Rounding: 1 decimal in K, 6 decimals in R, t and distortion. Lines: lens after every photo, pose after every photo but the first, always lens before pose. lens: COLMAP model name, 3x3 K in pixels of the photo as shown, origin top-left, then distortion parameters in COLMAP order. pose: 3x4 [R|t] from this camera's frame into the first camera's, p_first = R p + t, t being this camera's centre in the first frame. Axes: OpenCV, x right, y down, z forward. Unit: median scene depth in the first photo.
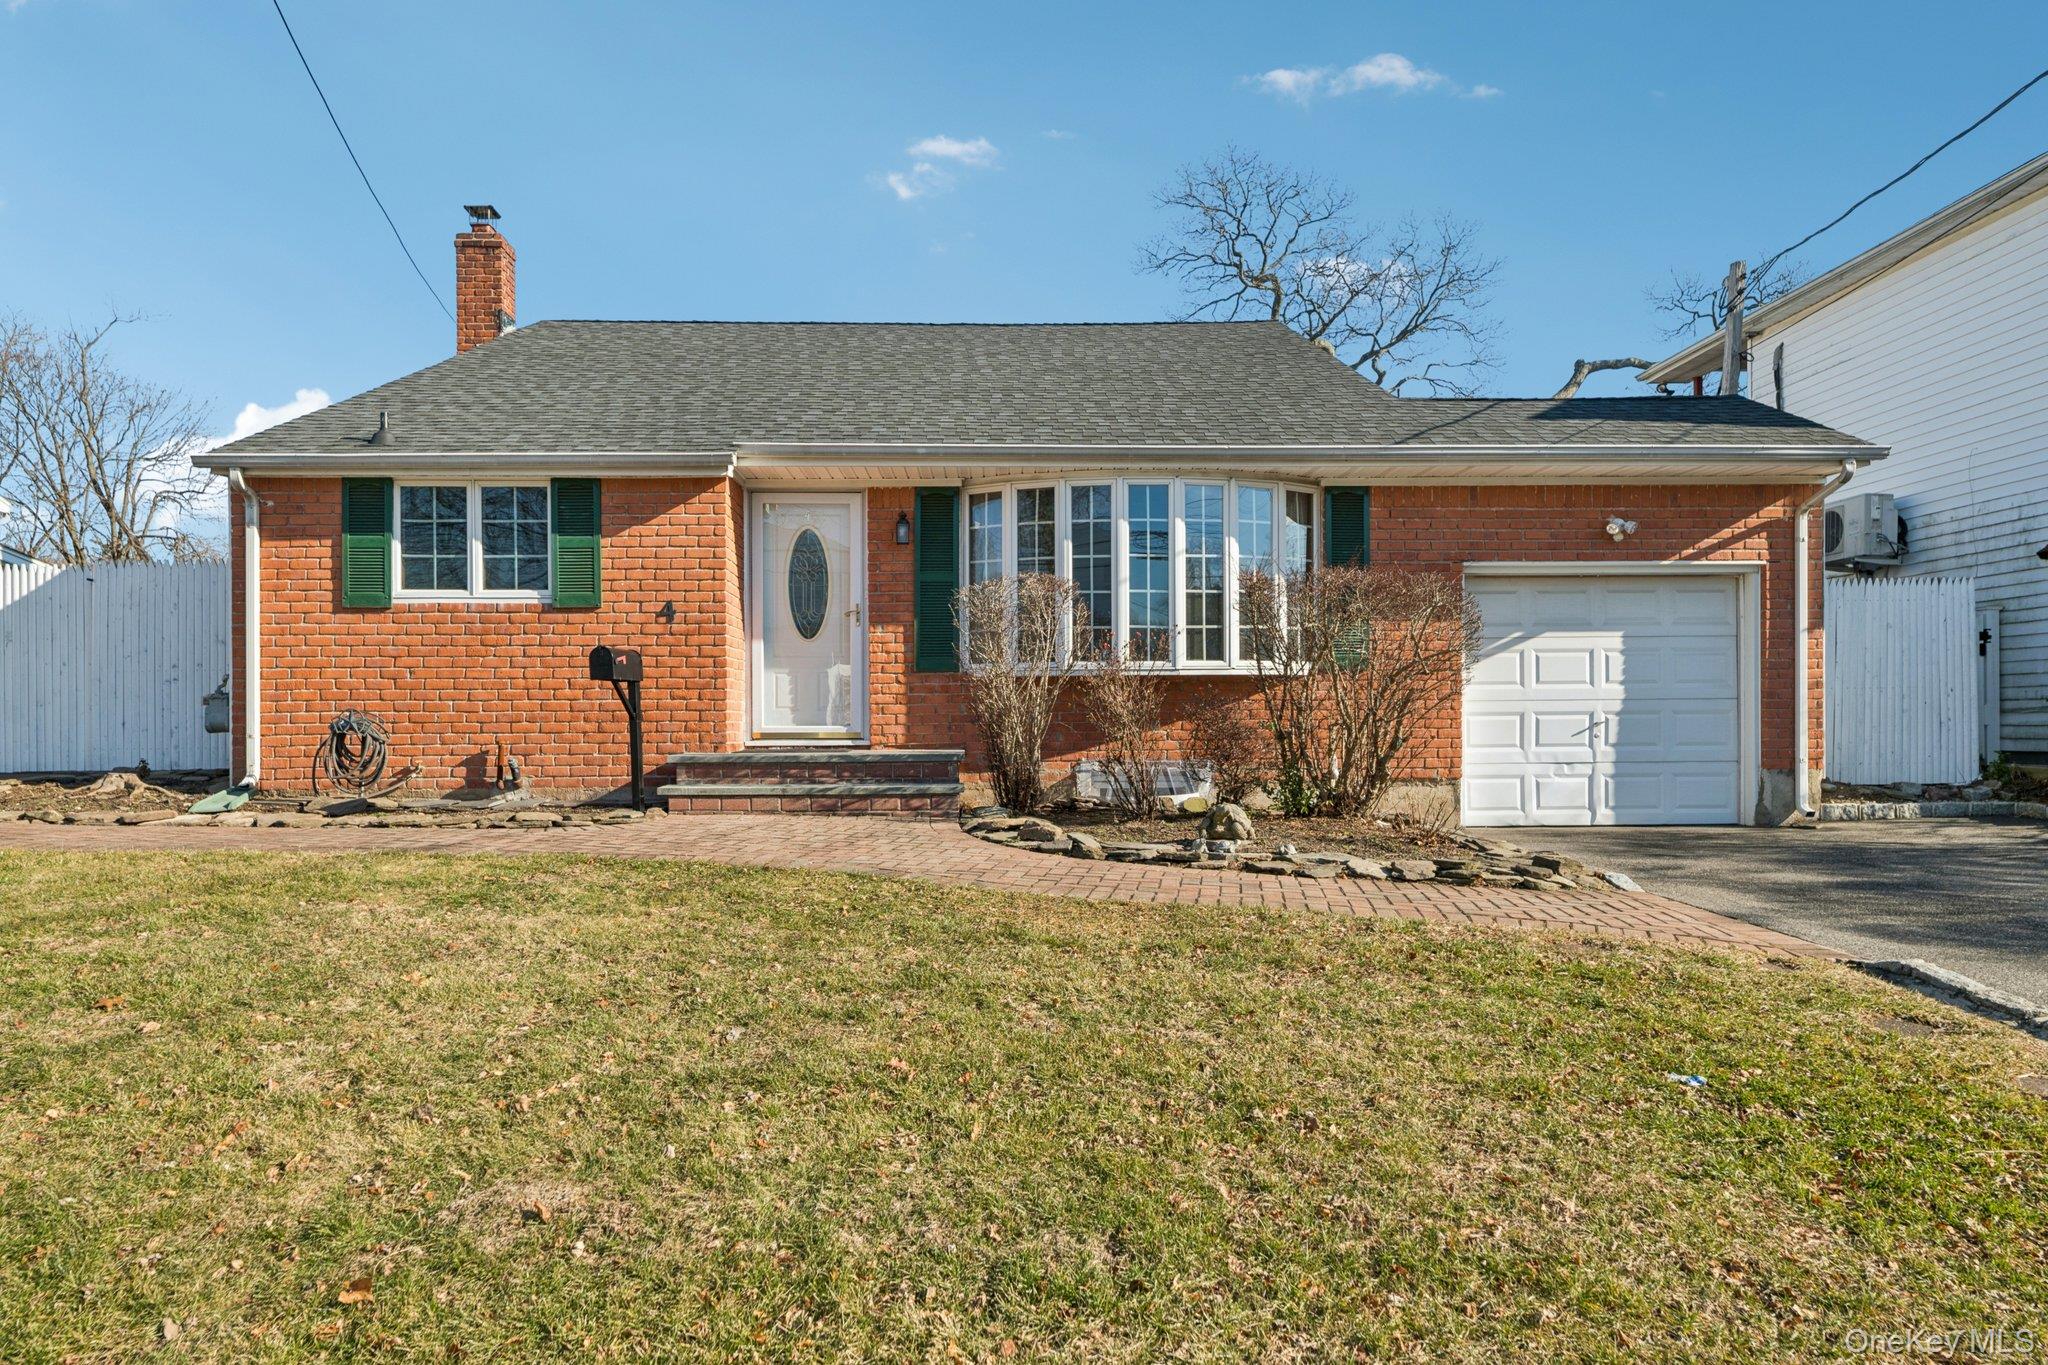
lens RADIAL K [[1306.8, 0, 1026.3], [0, 1306.8, 695.9], [0, 0, 1]] dist [0.007326, 0.001099]
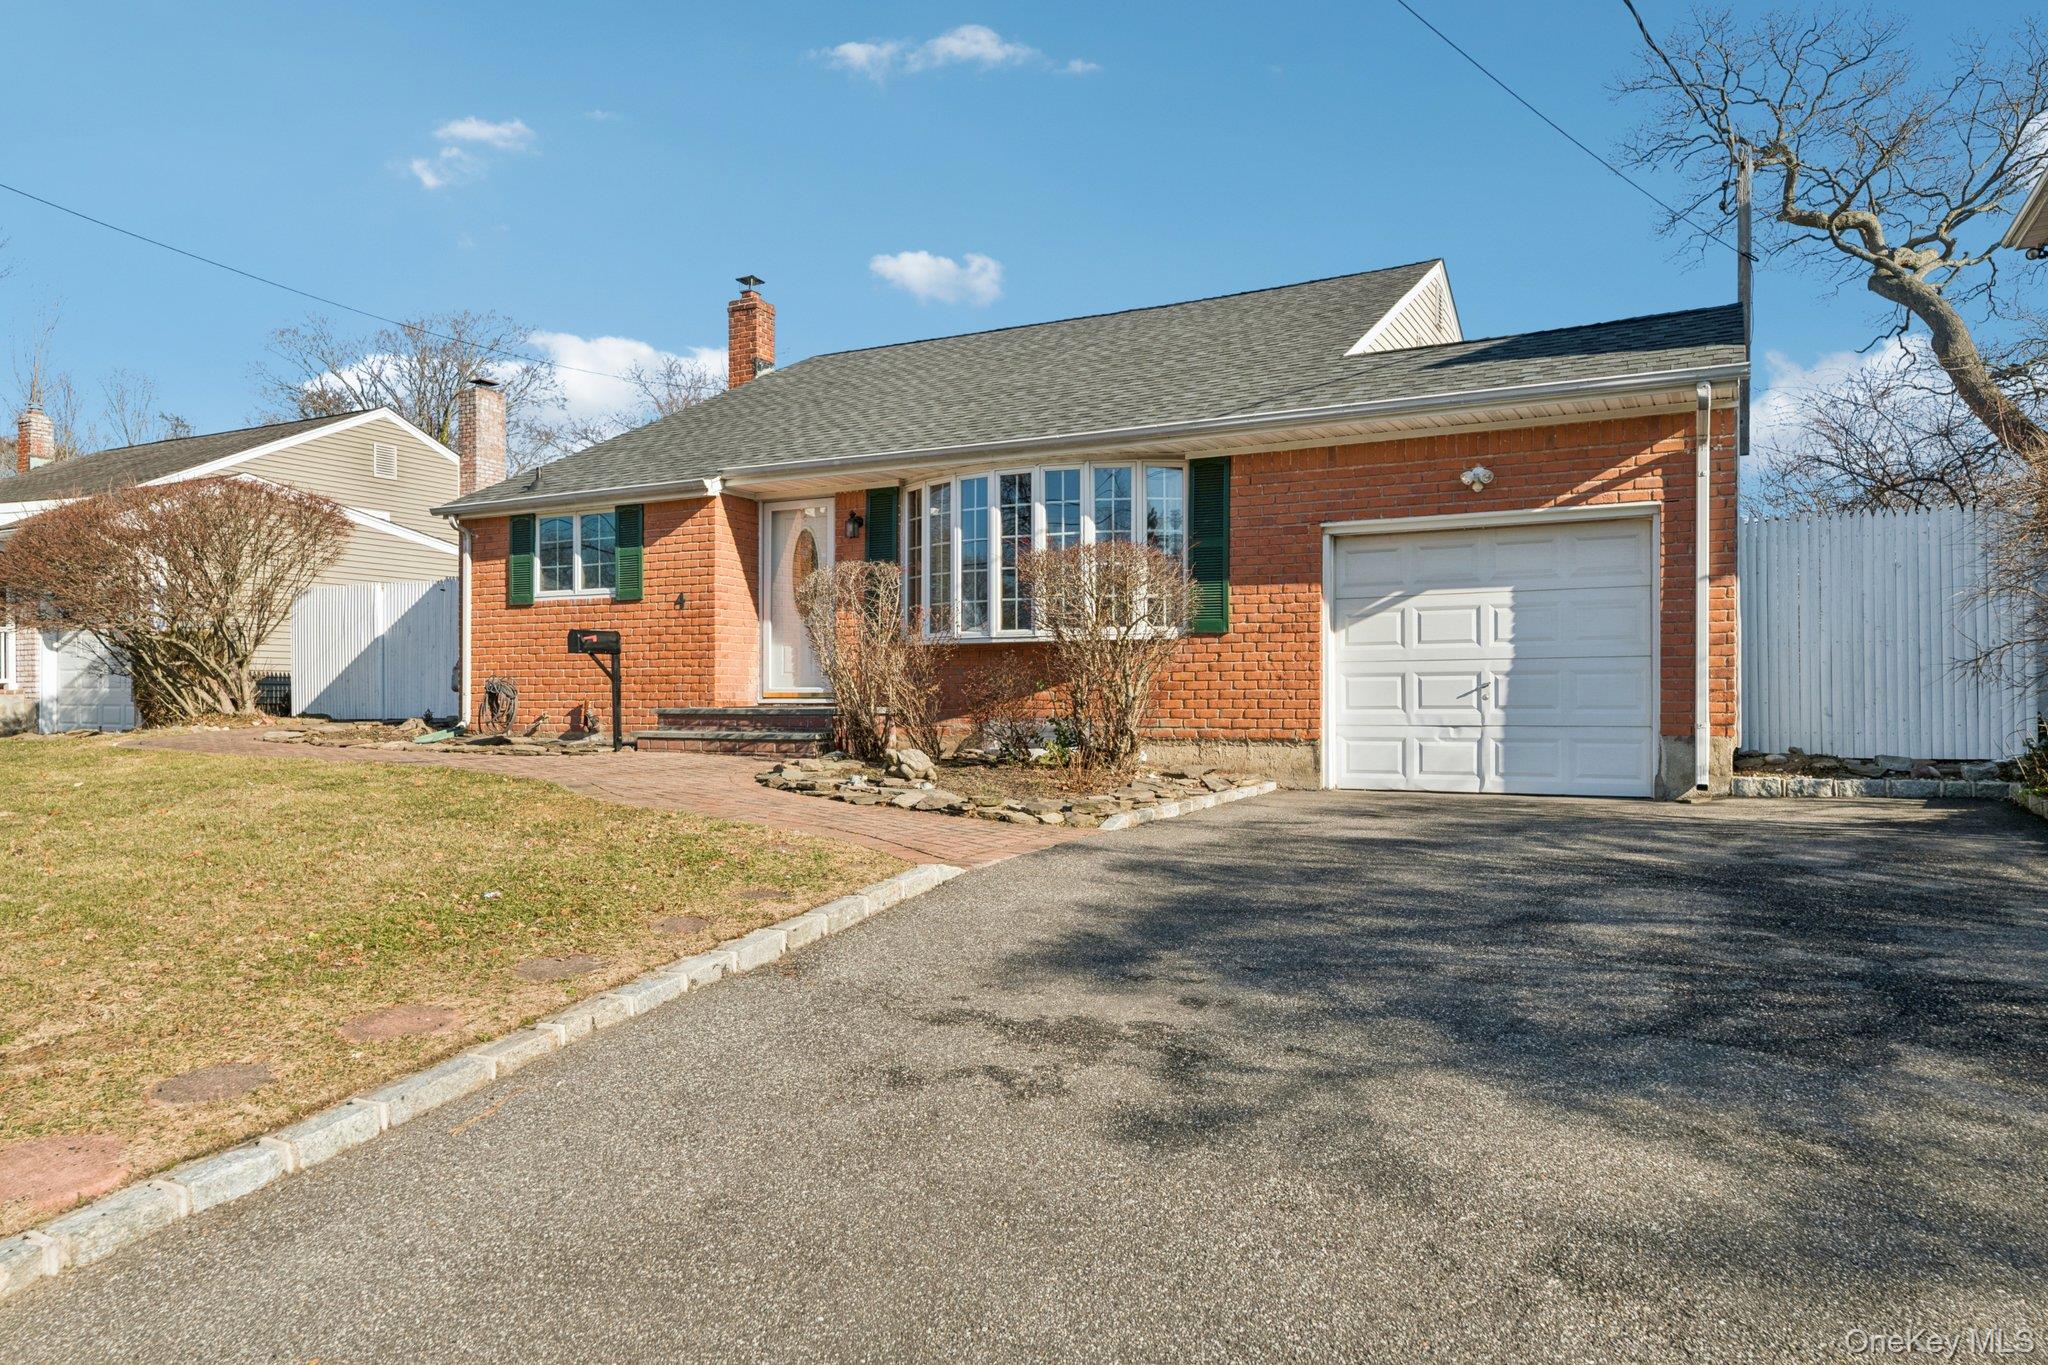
lens RADIAL K [[1414.6, 0, 1024.1], [0, 1414.6, 681.2], [0, 0, 1]] dist [0.011083, -0.002200]
pose [[0.856662, -0.002639, -0.515871, 0.693036], [0.009147, 0.999907, 0.010074, 0.005331], [0.515797, -0.013349, 0.856607, -0.046110]]
